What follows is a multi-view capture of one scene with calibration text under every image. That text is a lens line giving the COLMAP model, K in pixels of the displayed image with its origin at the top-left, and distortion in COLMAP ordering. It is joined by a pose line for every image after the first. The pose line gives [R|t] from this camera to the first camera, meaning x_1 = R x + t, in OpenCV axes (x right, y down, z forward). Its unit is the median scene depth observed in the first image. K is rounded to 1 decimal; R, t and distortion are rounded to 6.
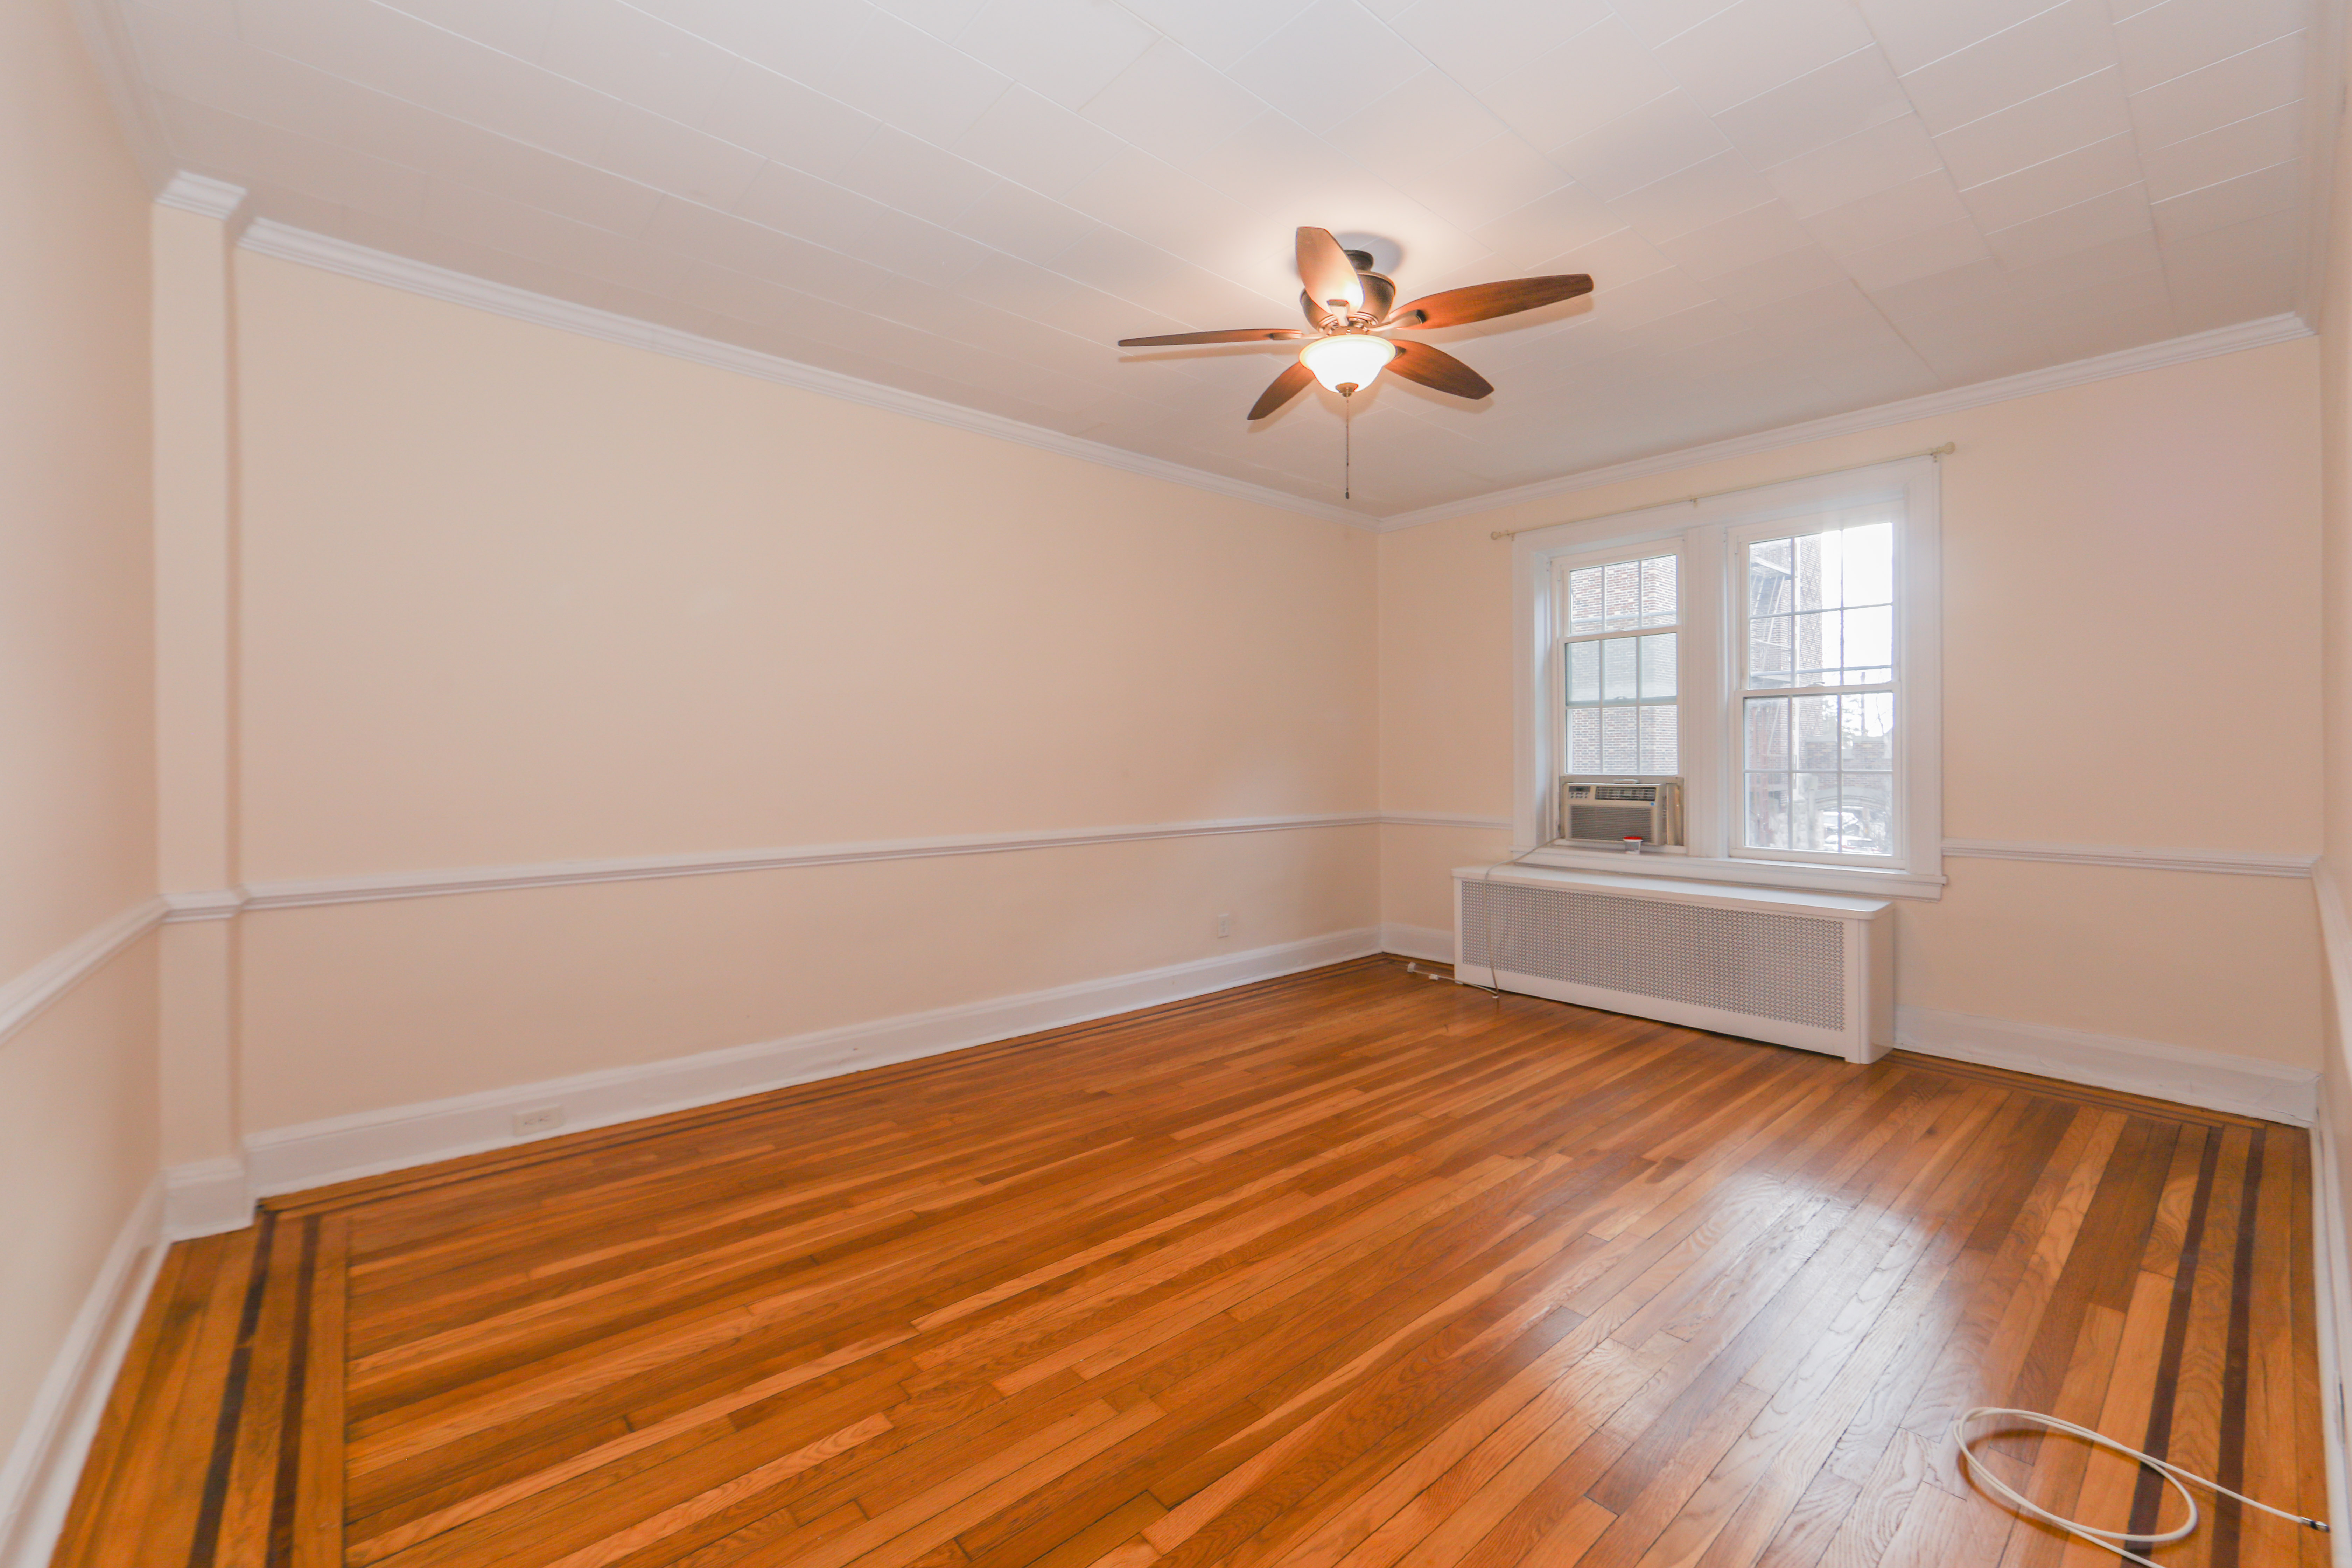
lens RADIAL K [[939.3, 0, 1173.2], [0, 939.3, 772.6], [0, 0, 1]] dist [-0.002457, 0.001503]
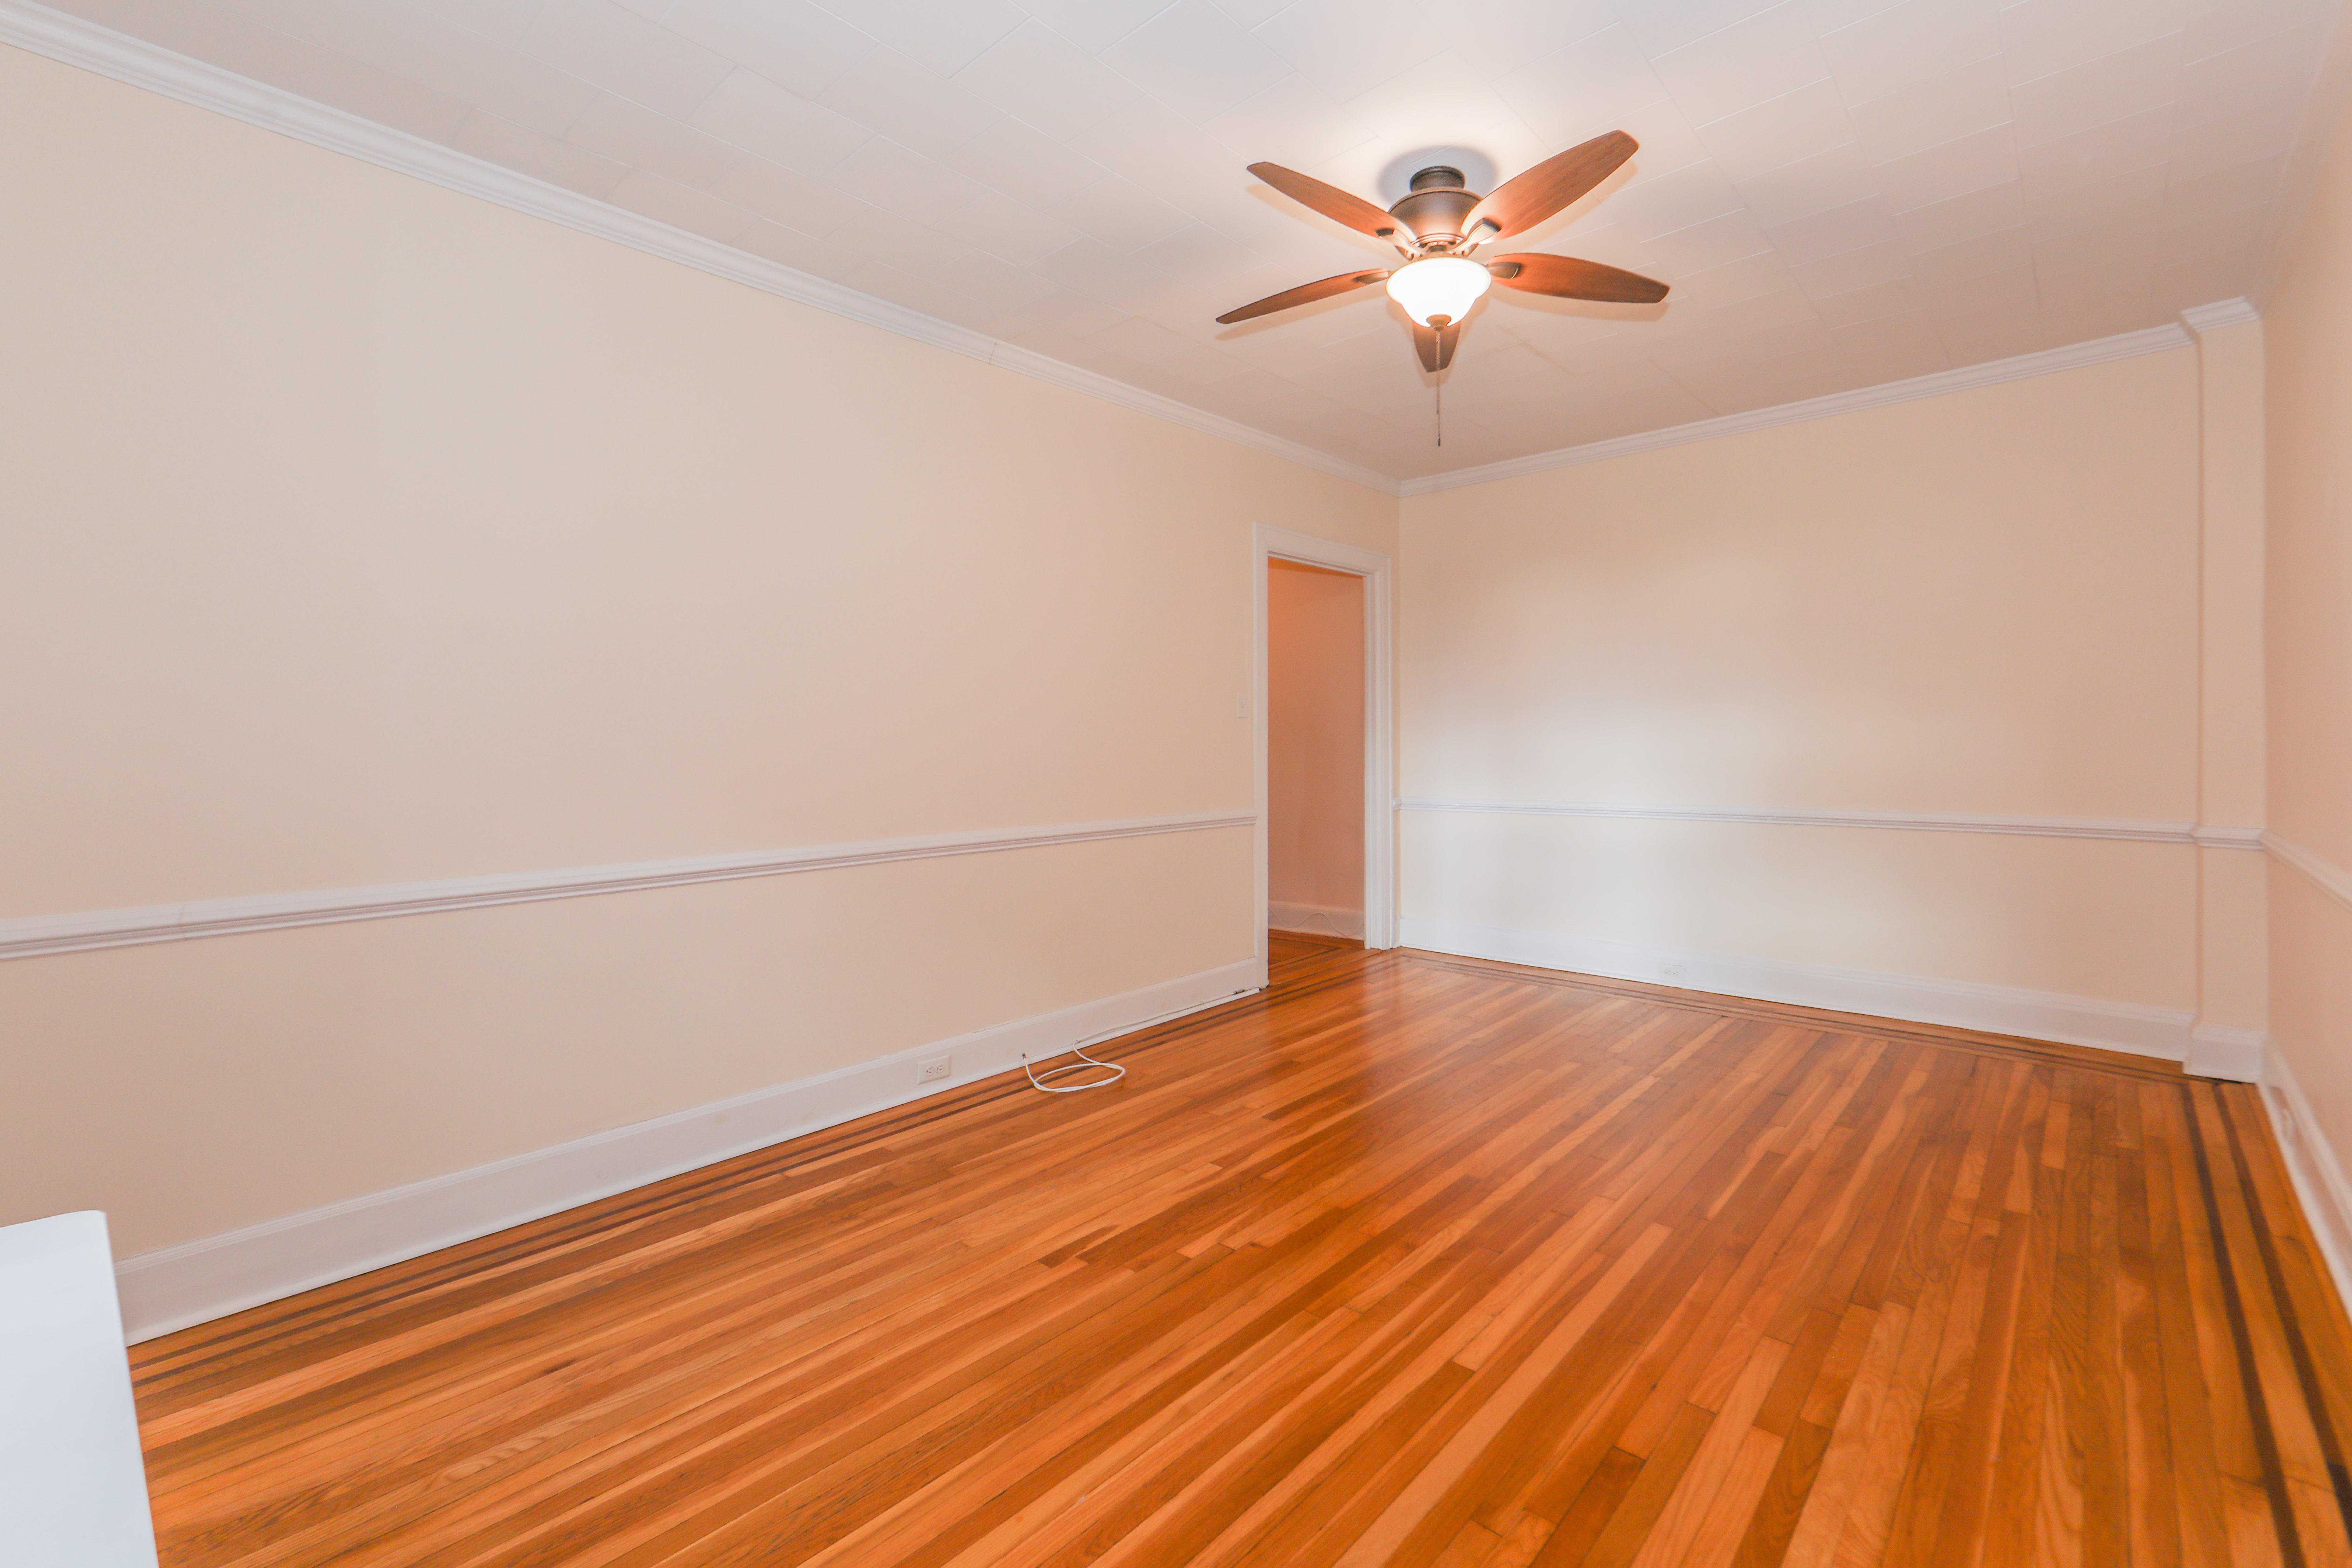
lens RADIAL K [[939.3, 0, 1176.8], [0, 939.3, 779.0], [0, 0, 1]] dist [-0.002457, 0.001503]
pose [[-0.999256, 0.016003, -0.035089, 0.501543], [0.014044, 0.998367, 0.055376, -0.053185], [0.035918, 0.054842, -0.997849, 2.012081]]
